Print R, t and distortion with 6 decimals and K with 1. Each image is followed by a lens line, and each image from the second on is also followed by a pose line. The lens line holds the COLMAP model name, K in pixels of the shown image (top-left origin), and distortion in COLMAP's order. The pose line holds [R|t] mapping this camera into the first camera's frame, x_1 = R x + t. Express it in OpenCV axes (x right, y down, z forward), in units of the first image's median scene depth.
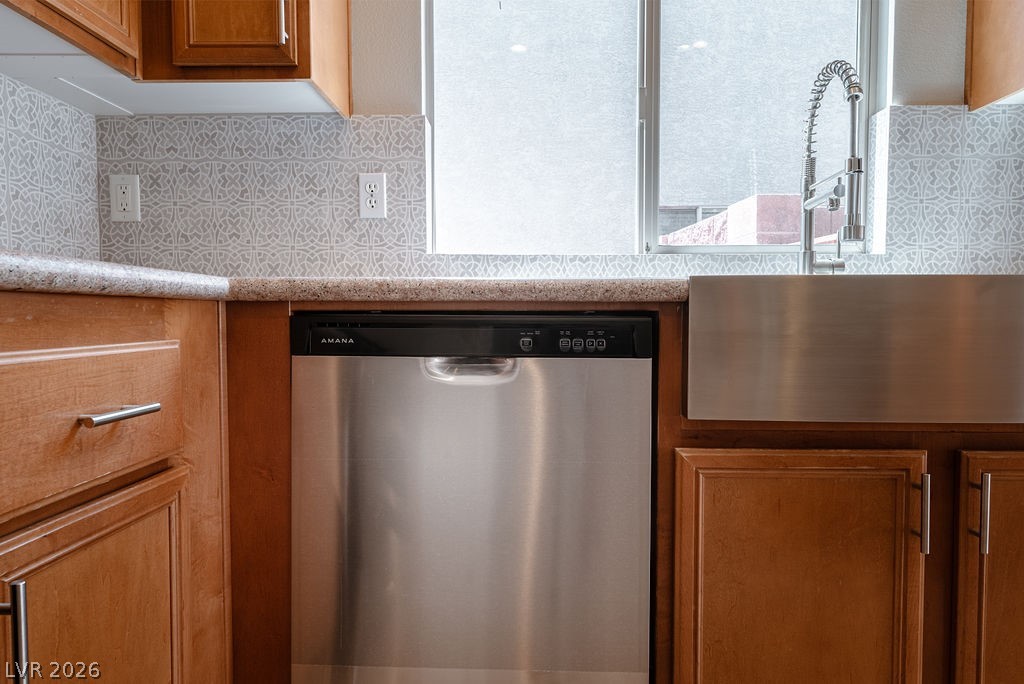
lens RADIAL K [[662.5, 0, 510.2], [0, 662.5, 342.7], [0, 0, 1]] dist [0.007182, -0.002397]
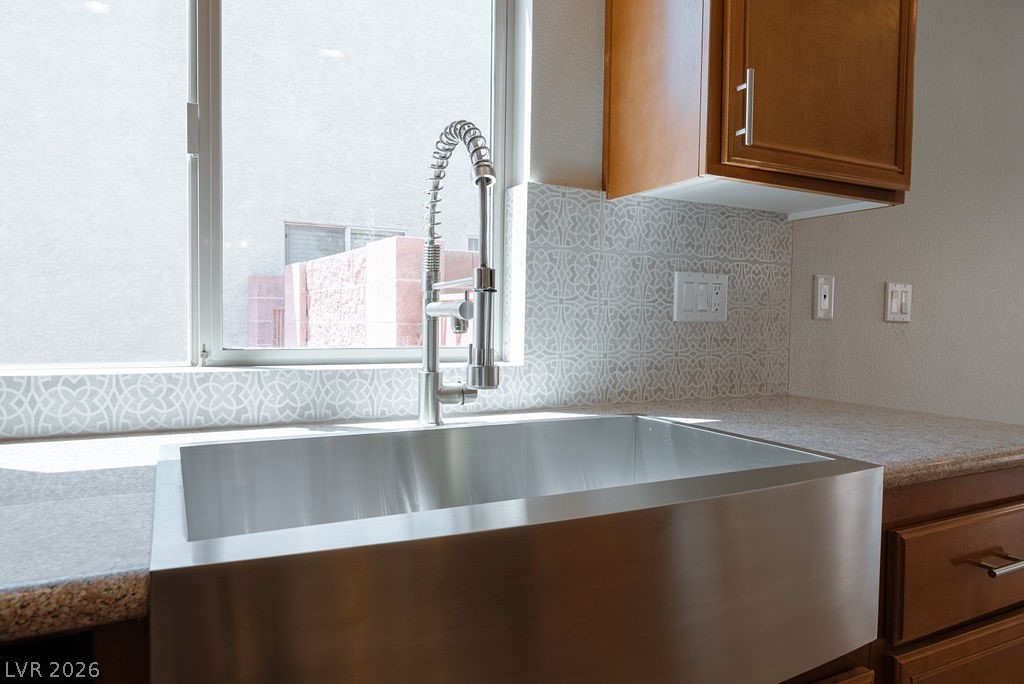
lens RADIAL K [[662.5, 0, 518.1], [0, 662.5, 343.5], [0, 0, 1]] dist [0.007182, -0.002397]
pose [[0.873225, -0.003668, 0.487304, 0.170535], [0.005540, 0.999982, -0.002400, -0.159496], [-0.487286, 0.004795, 0.873229, 0.307110]]
